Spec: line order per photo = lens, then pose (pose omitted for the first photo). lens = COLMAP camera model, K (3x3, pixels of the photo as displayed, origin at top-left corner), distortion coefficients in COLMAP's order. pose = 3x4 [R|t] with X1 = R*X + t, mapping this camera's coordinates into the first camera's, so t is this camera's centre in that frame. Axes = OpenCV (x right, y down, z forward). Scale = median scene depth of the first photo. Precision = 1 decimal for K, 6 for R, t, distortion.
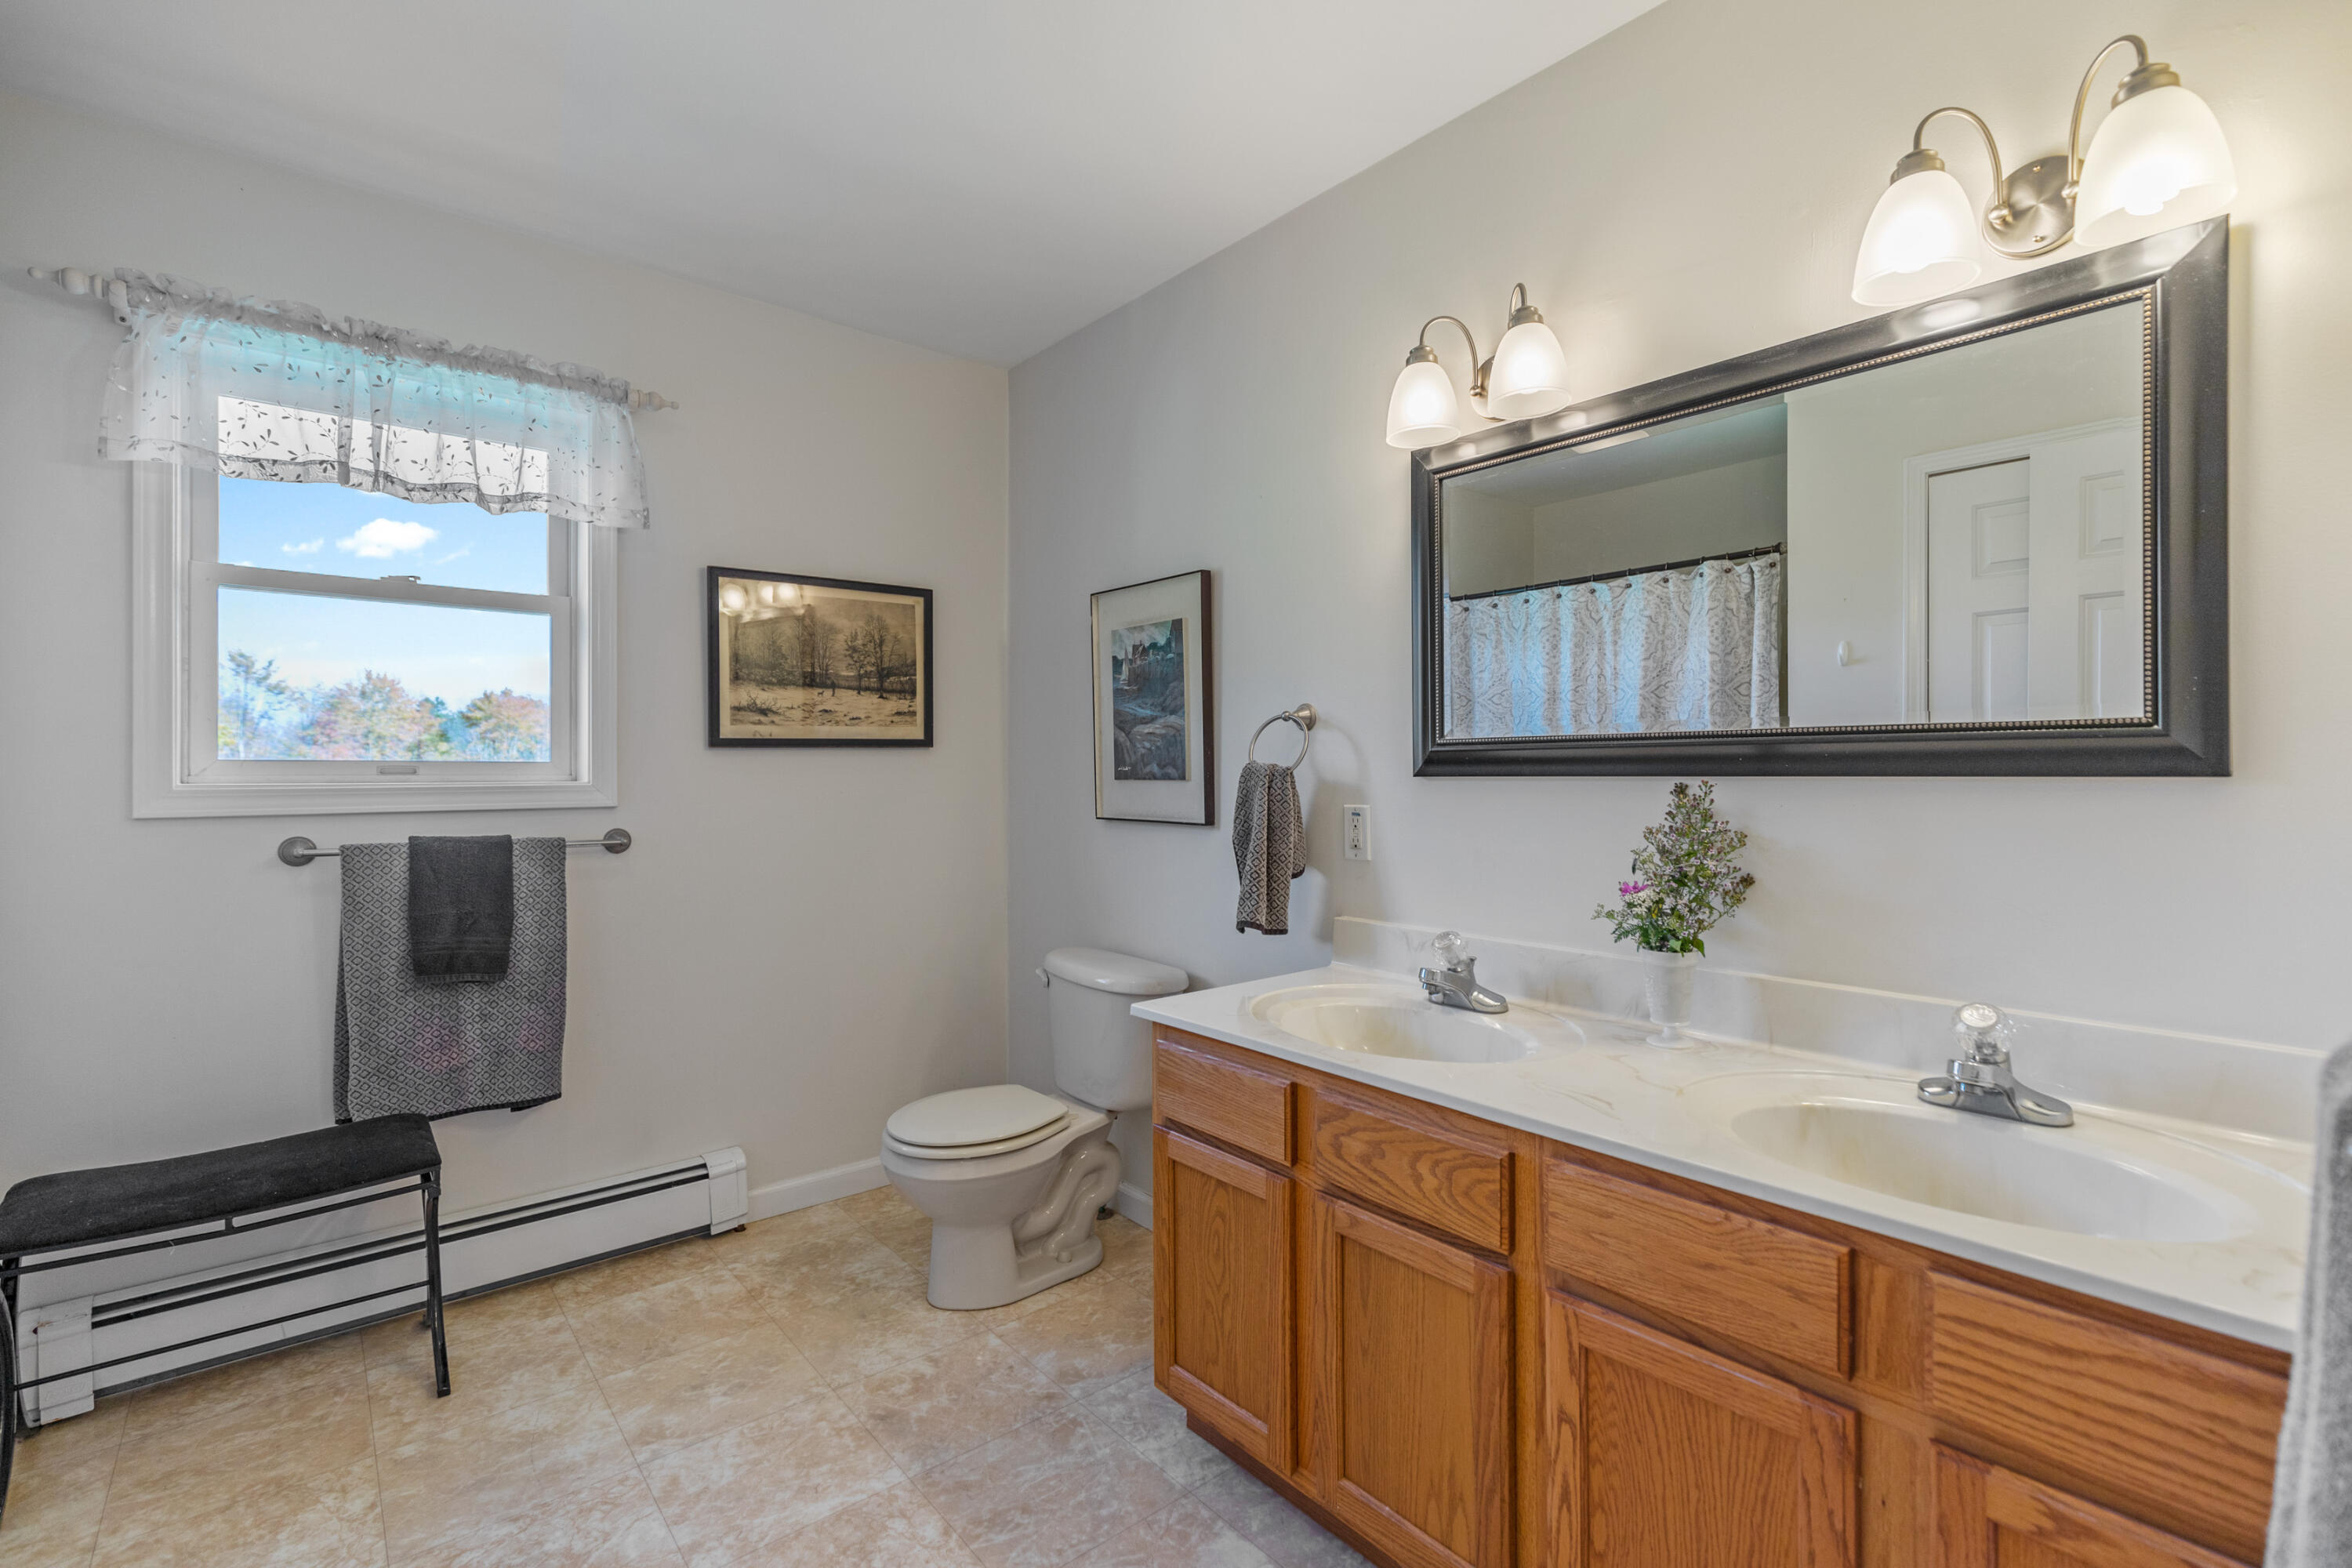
lens RADIAL K [[1057.8, 0, 1171.9], [0, 1057.8, 773.0], [0, 0, 1]] dist [0.008646, -0.000801]
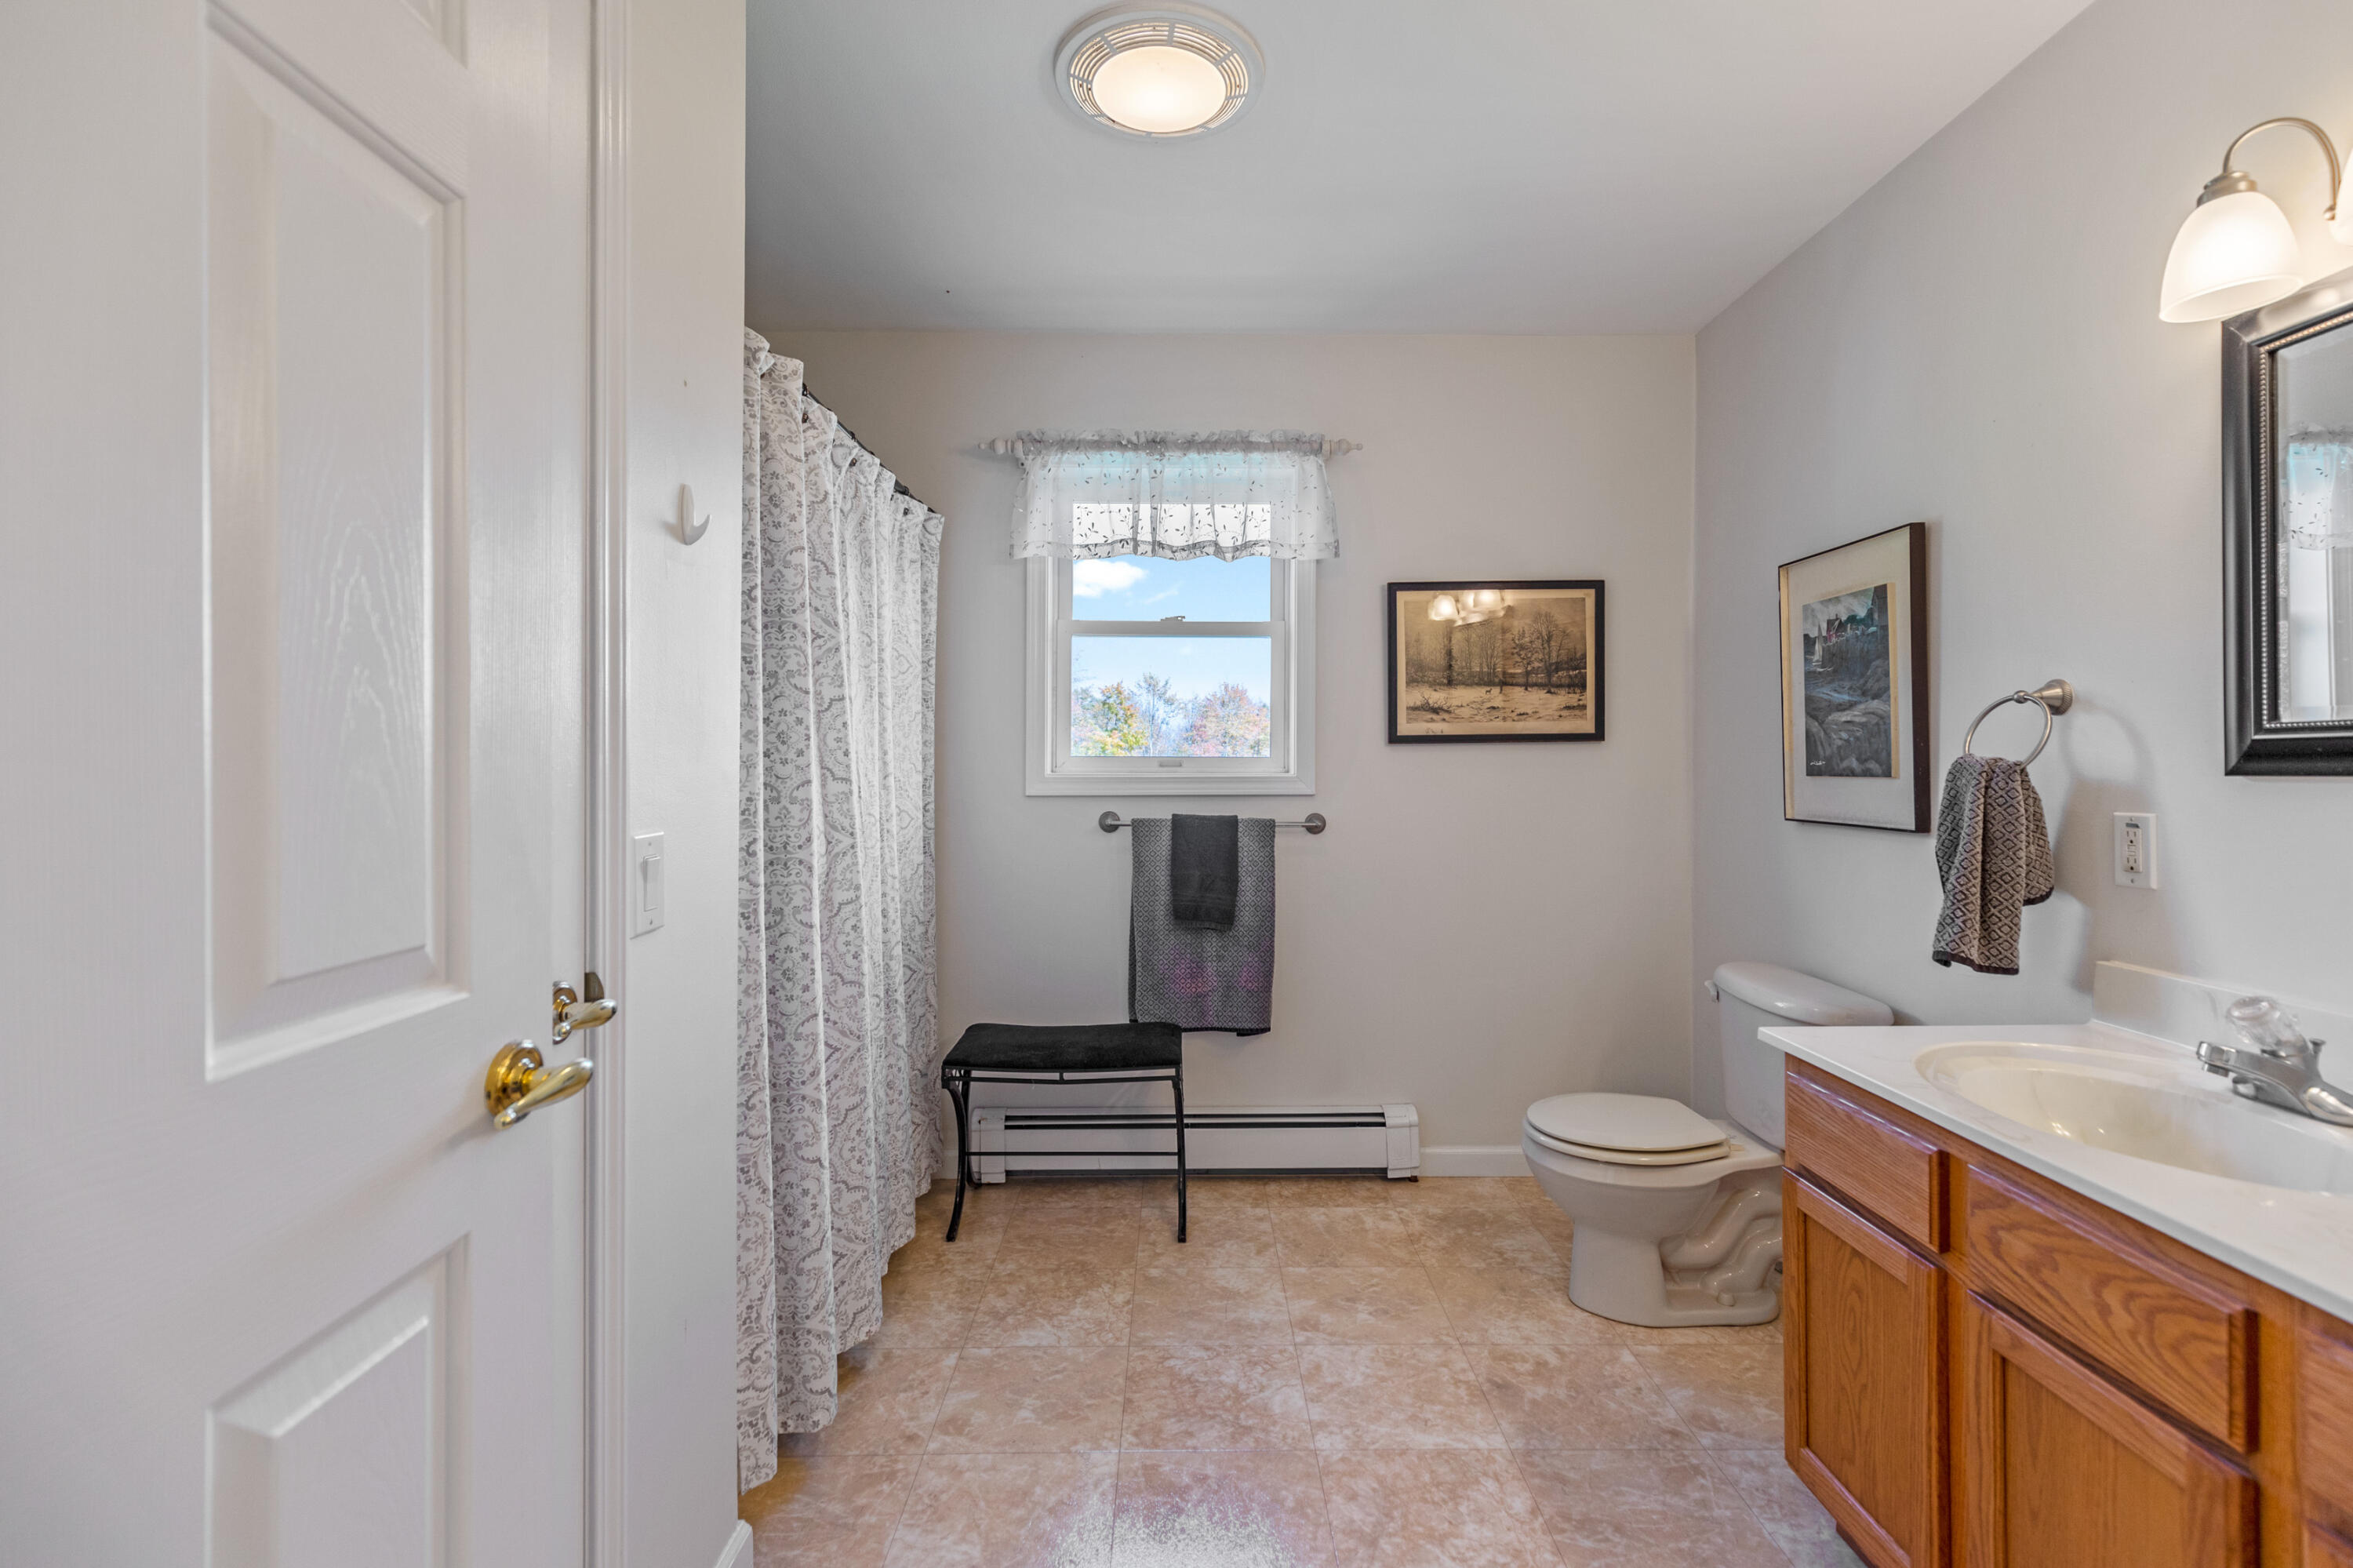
lens RADIAL K [[1058.3, 0, 1188.5], [0, 1058.3, 762.6], [0, 0, 1]] dist [0.008646, -0.000801]
pose [[0.769365, 0.001252, -0.638808, 0.147447], [-0.003322, 0.999992, -0.002041, -0.001439], [0.638800, 0.003692, 0.769364, 0.000385]]
